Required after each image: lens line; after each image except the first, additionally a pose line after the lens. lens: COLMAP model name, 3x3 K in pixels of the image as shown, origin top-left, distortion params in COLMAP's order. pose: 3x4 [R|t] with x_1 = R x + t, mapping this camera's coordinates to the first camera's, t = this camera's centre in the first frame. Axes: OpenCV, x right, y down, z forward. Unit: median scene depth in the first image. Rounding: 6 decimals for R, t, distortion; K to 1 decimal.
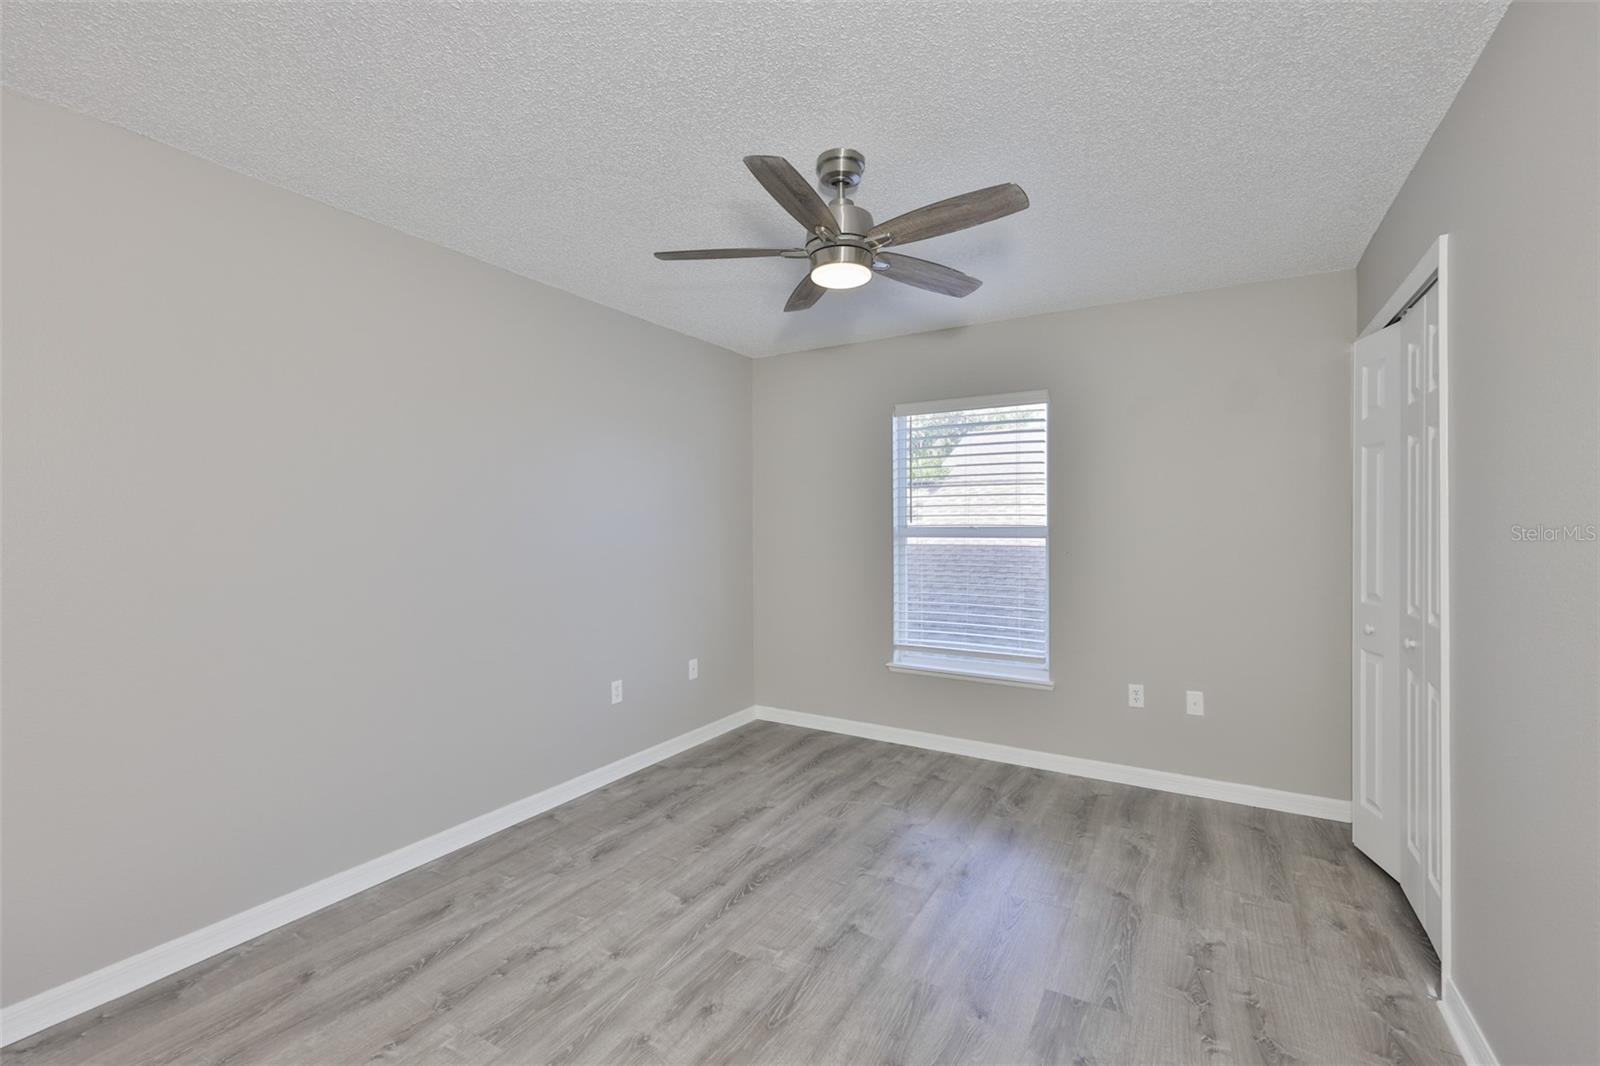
lens RADIAL K [[685.4, 0, 803.9], [0, 685.4, 524.6], [0, 0, 1]] dist [-0.007507, 0.000406]
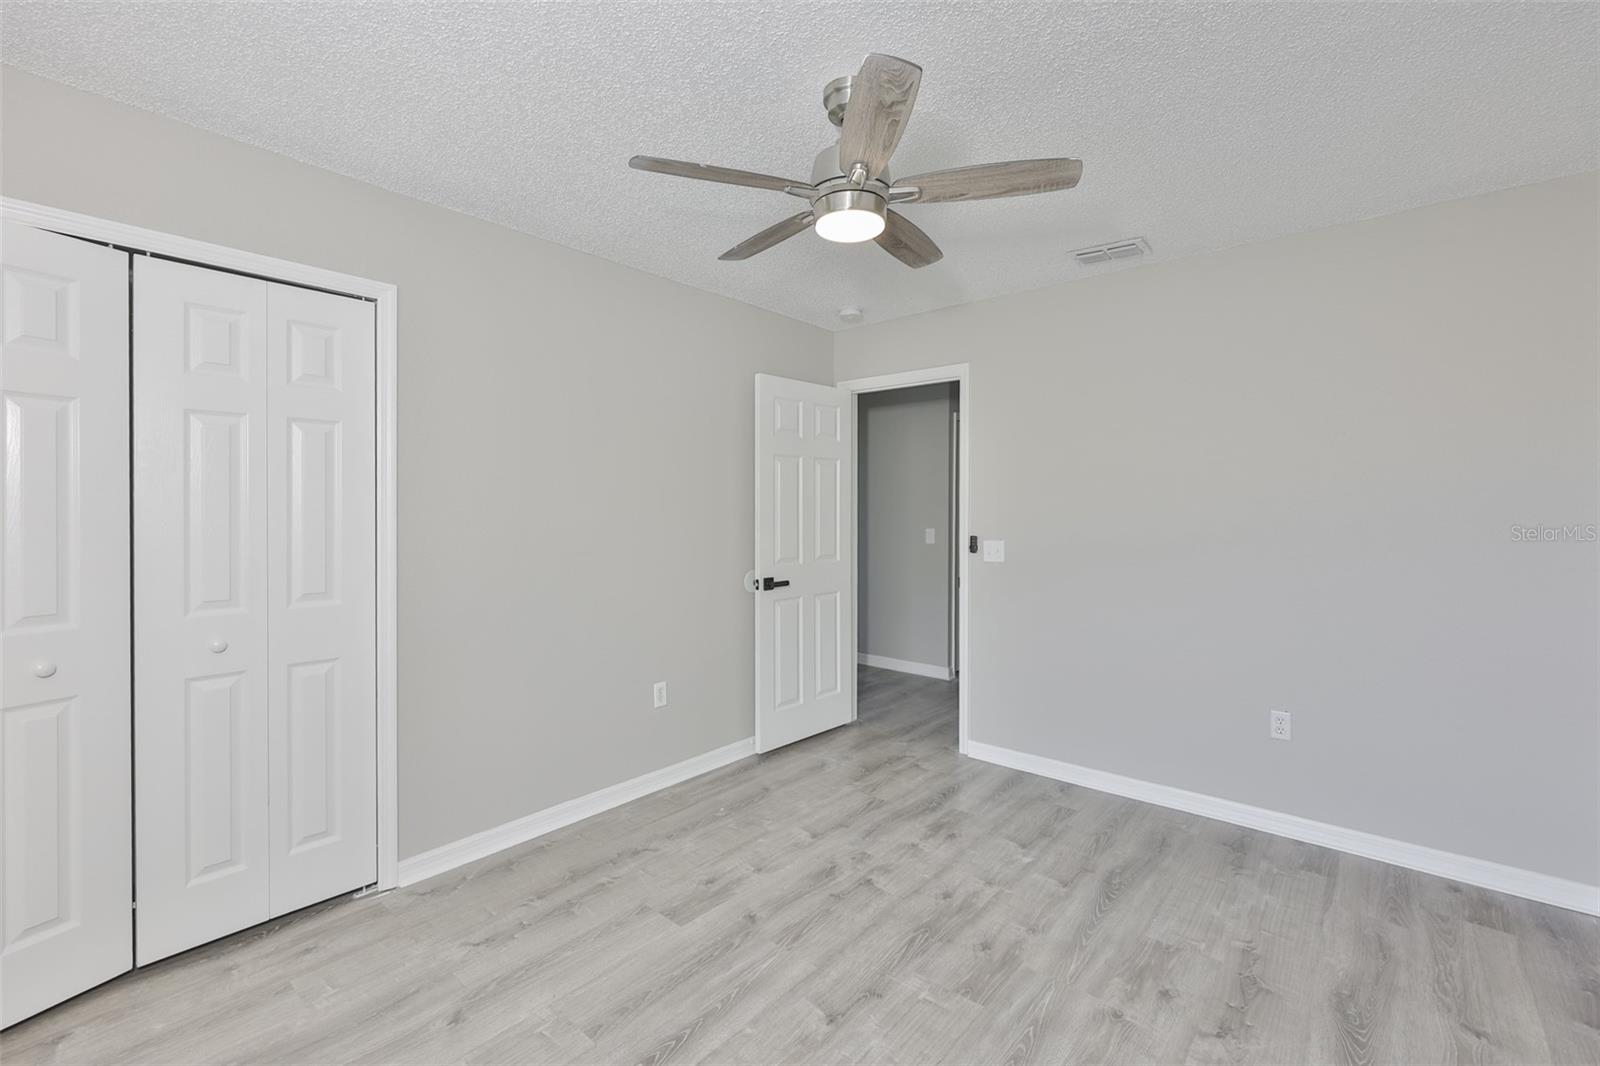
lens RADIAL K [[685.4, 0, 803.9], [0, 685.4, 524.6], [0, 0, 1]] dist [-0.007507, 0.000406]
pose [[-0.984613, 0.001565, 0.174742, -0.040367], [0.005043, 0.999798, 0.019458, -0.003031], [-0.174676, 0.020040, -0.984422, 1.945605]]
